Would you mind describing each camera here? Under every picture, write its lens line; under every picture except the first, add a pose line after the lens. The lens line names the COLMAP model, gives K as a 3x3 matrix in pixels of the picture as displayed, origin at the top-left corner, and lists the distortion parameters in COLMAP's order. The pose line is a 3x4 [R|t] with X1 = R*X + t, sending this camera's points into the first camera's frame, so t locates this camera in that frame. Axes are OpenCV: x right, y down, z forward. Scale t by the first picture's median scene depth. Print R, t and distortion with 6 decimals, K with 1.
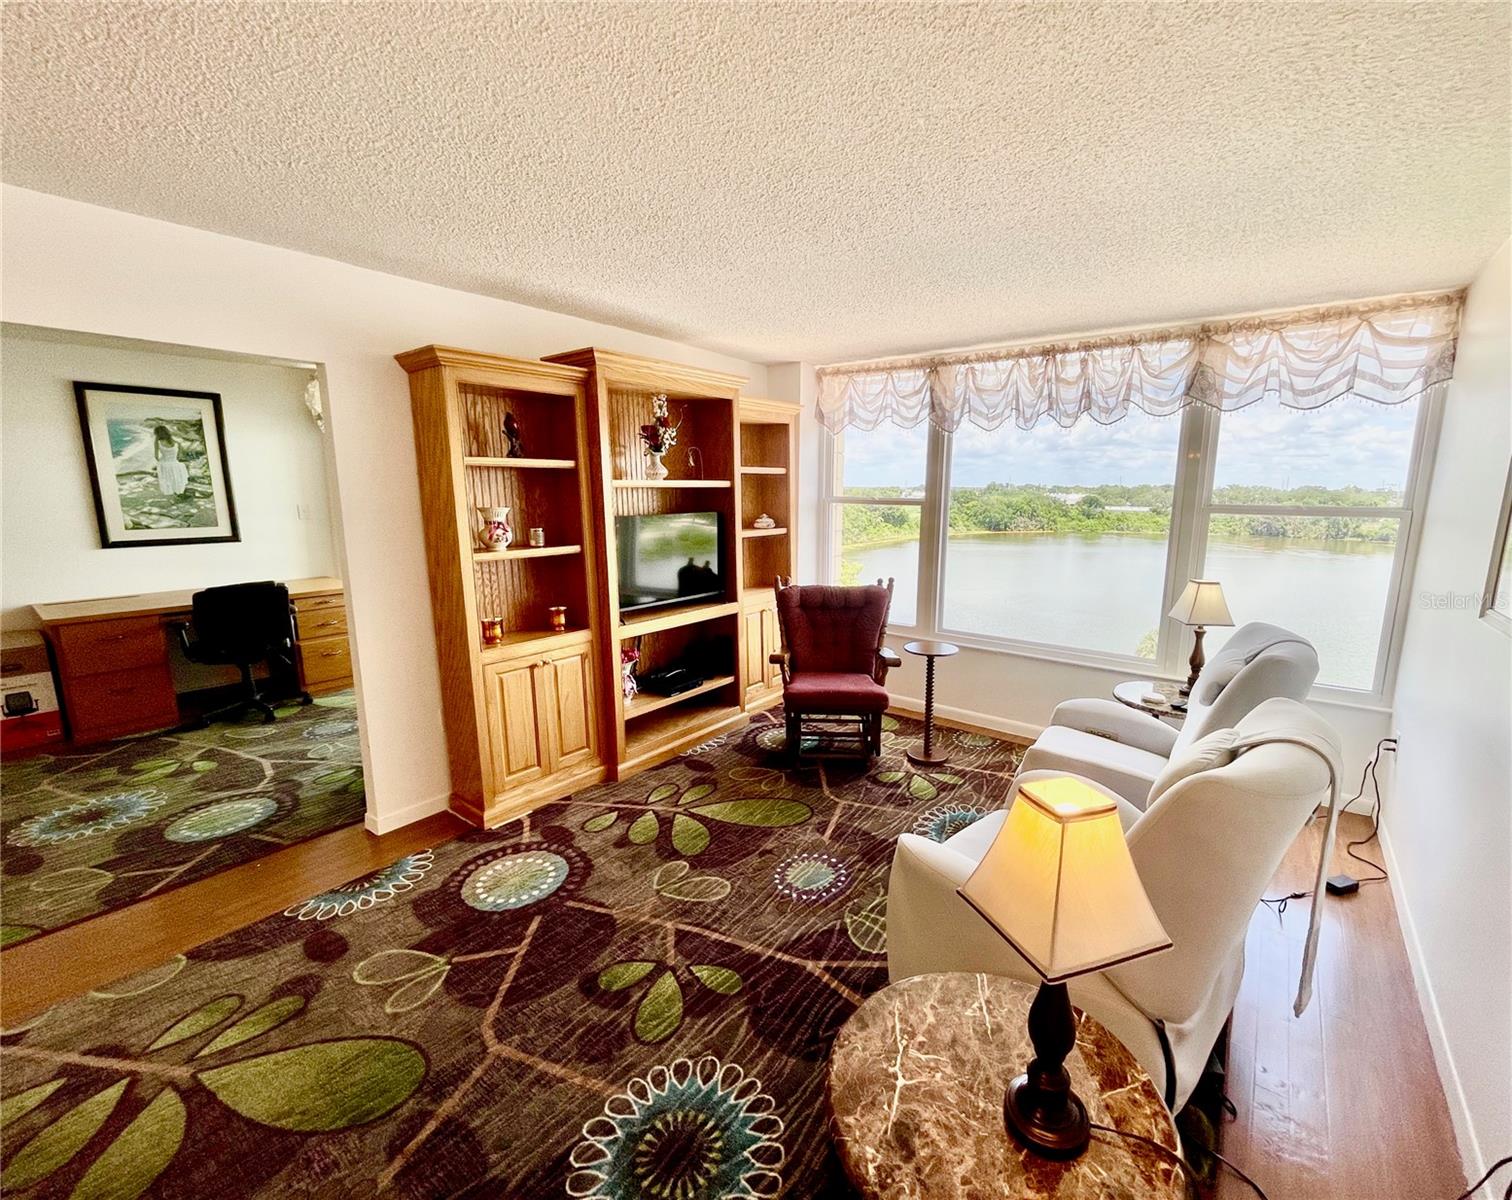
lens RADIAL K [[651.2, 0, 807.4], [0, 651.2, 605.0], [0, 0, 1]] dist [0.000504, -0.001411]
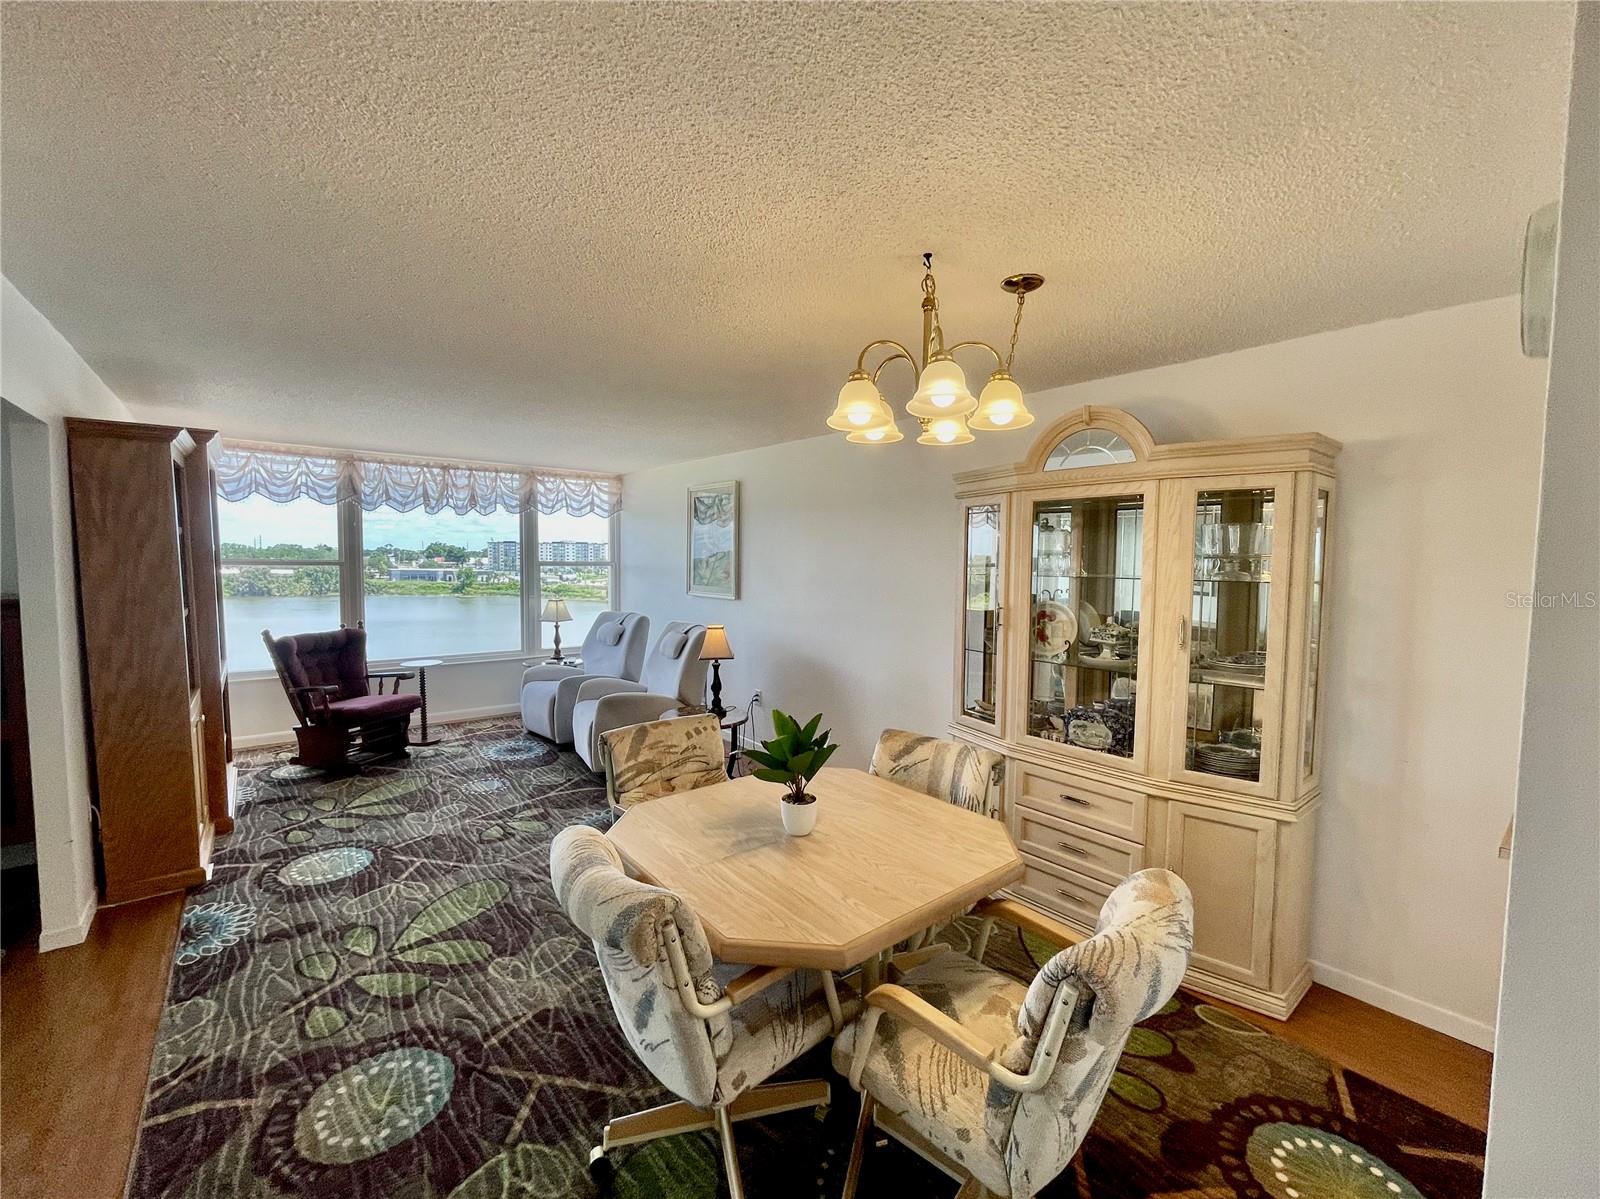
lens RADIAL K [[666.5, 0, 786.6], [0, 666.5, 590.3], [0, 0, 1]] dist [0.001822, 0.003445]
pose [[0.261939, -0.056111, 0.963452, -1.162586], [0.163110, 0.986521, 0.013109, 0.024893], [-0.951201, 0.153715, 0.267560, -0.207321]]
